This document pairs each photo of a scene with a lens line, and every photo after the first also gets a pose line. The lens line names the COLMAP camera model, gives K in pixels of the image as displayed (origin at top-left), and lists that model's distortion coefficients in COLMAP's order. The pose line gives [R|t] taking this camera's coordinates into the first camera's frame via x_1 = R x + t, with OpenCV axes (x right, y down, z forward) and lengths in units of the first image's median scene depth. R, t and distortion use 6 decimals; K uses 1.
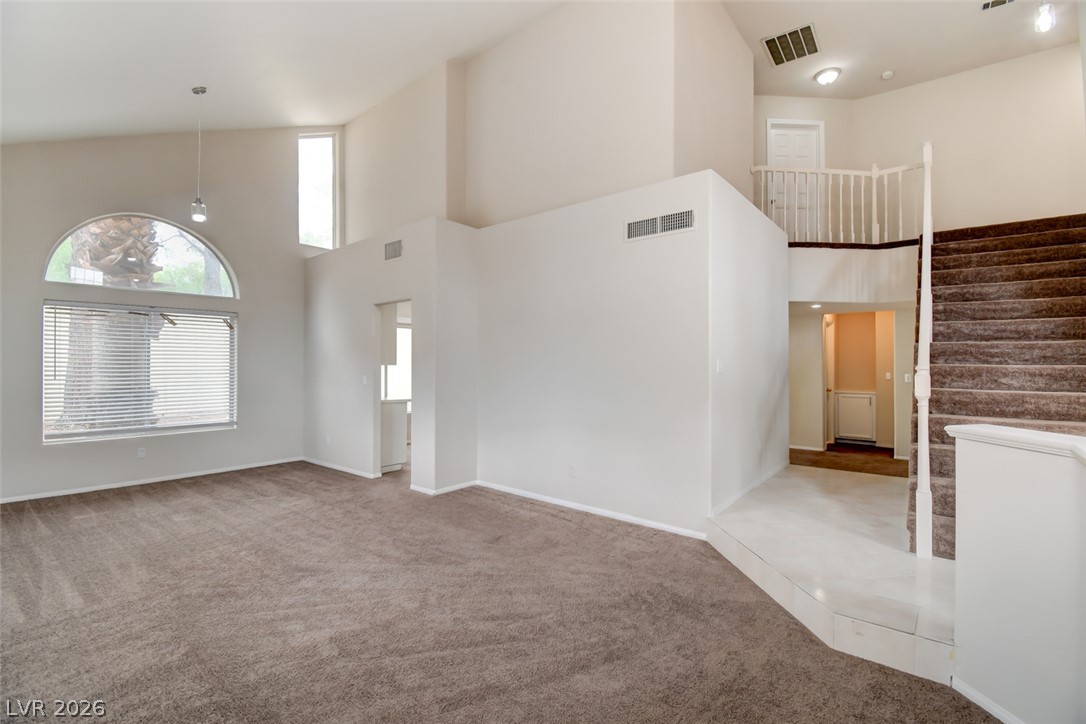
lens RADIAL K [[483.0, 0, 547.0], [0, 483.0, 359.3], [0, 0, 1]] dist [0.021564, -0.026374]
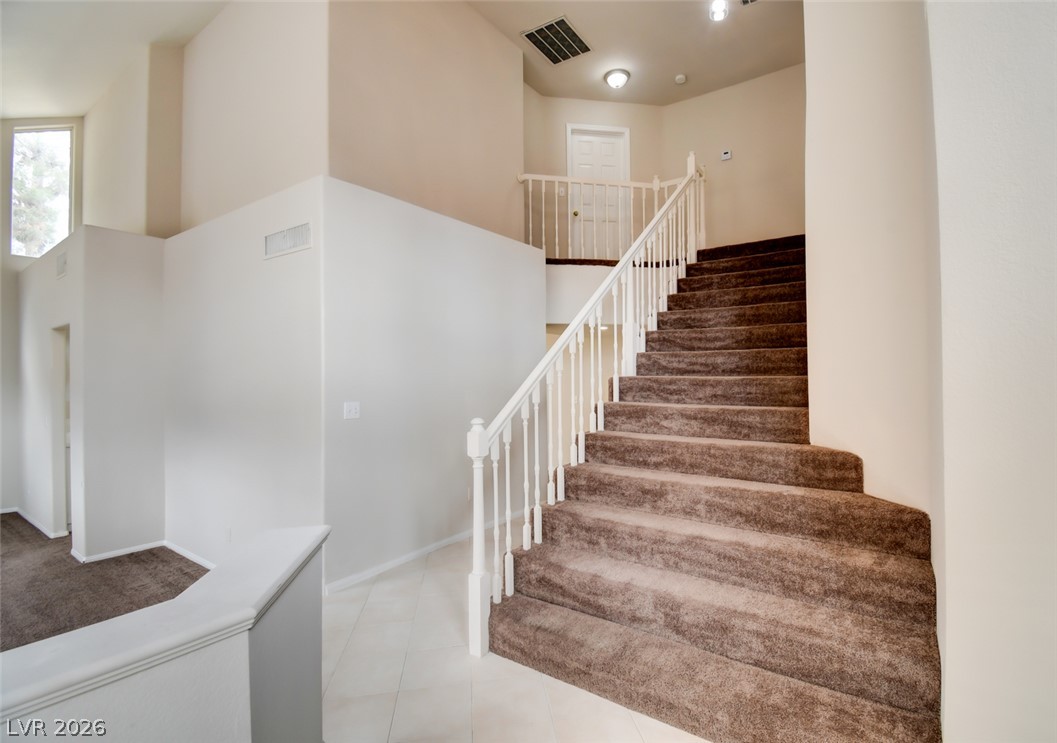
lens RADIAL K [[516.9, 0, 528.5], [0, 516.9, 371.5], [0, 0, 1]] dist [-0.012982, -0.001224]
pose [[0.996270, -0.006535, 0.086040, 0.504086], [0.007570, 0.999903, -0.011717, -0.032140], [-0.085955, 0.012325, 0.996223, 0.080786]]
